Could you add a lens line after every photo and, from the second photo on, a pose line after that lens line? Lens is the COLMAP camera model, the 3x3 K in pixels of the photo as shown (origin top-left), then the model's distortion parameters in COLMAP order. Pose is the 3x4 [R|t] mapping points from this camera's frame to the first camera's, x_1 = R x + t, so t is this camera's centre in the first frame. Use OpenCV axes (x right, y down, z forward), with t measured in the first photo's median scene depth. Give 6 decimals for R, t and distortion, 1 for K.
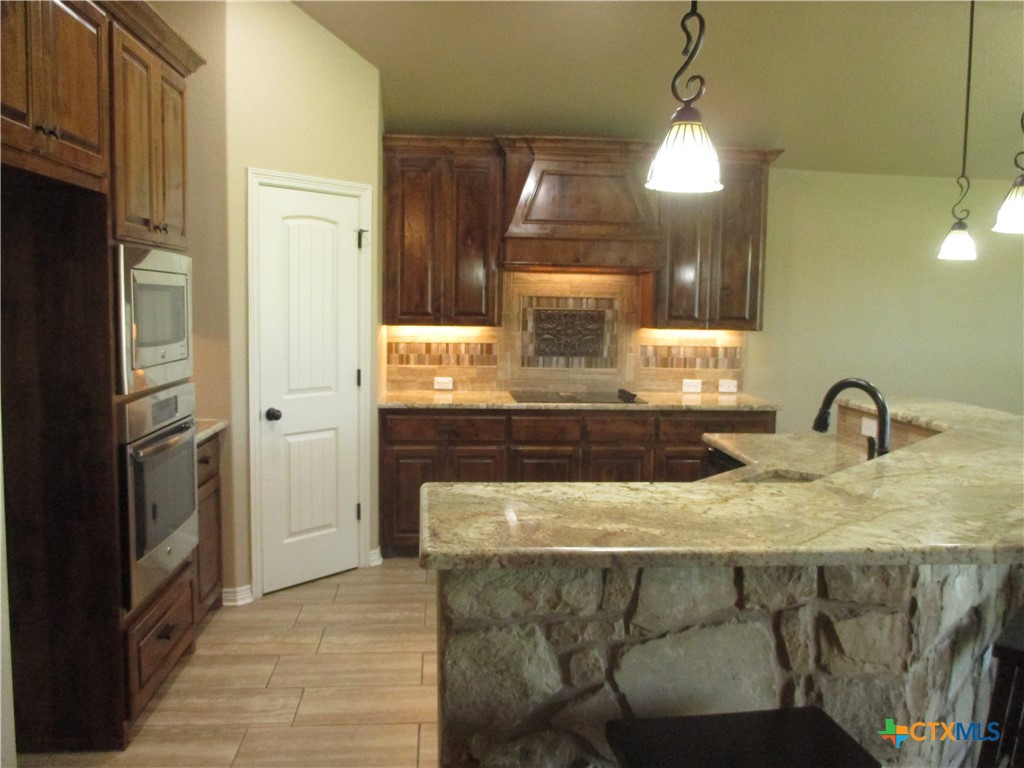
lens RADIAL K [[855.0, 0, 520.2], [0, 855.0, 393.0], [0, 0, 1]] dist [-0.038452, 0.014985]
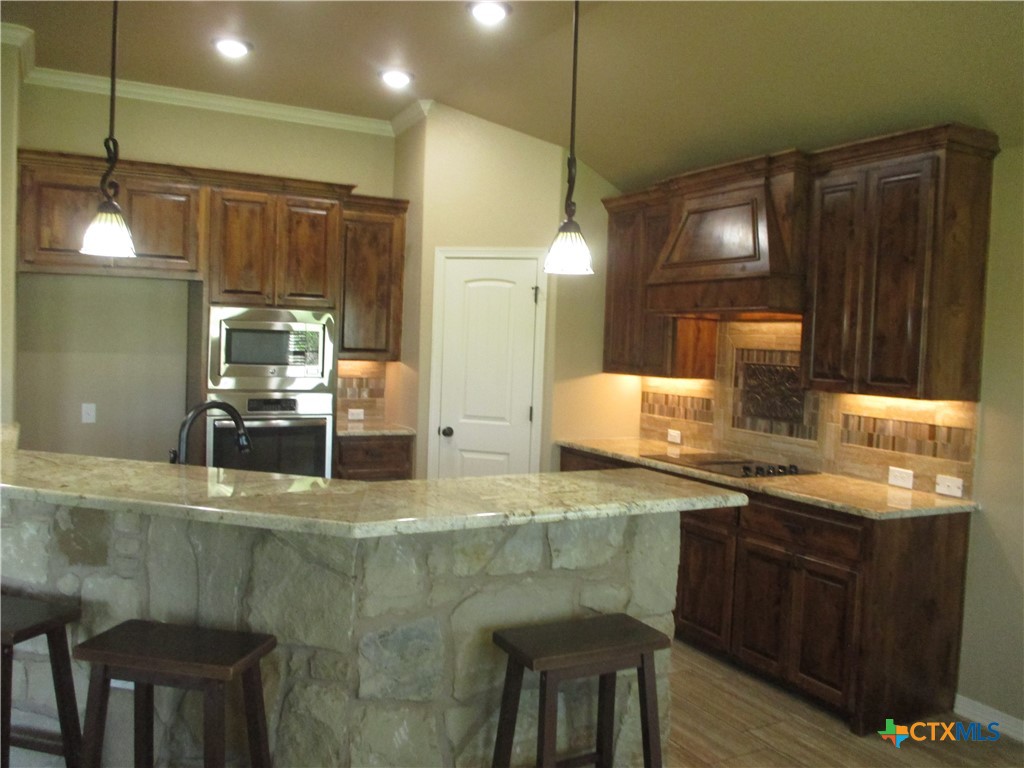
lens RADIAL K [[855.0, 0, 519.3], [0, 855.0, 378.3], [0, 0, 1]] dist [-0.038452, 0.014985]
pose [[0.392464, 0.034580, -0.919117, 0.733465], [-0.133319, 0.990878, -0.019648, -0.034264], [0.910054, 0.130247, 0.393494, 0.445153]]
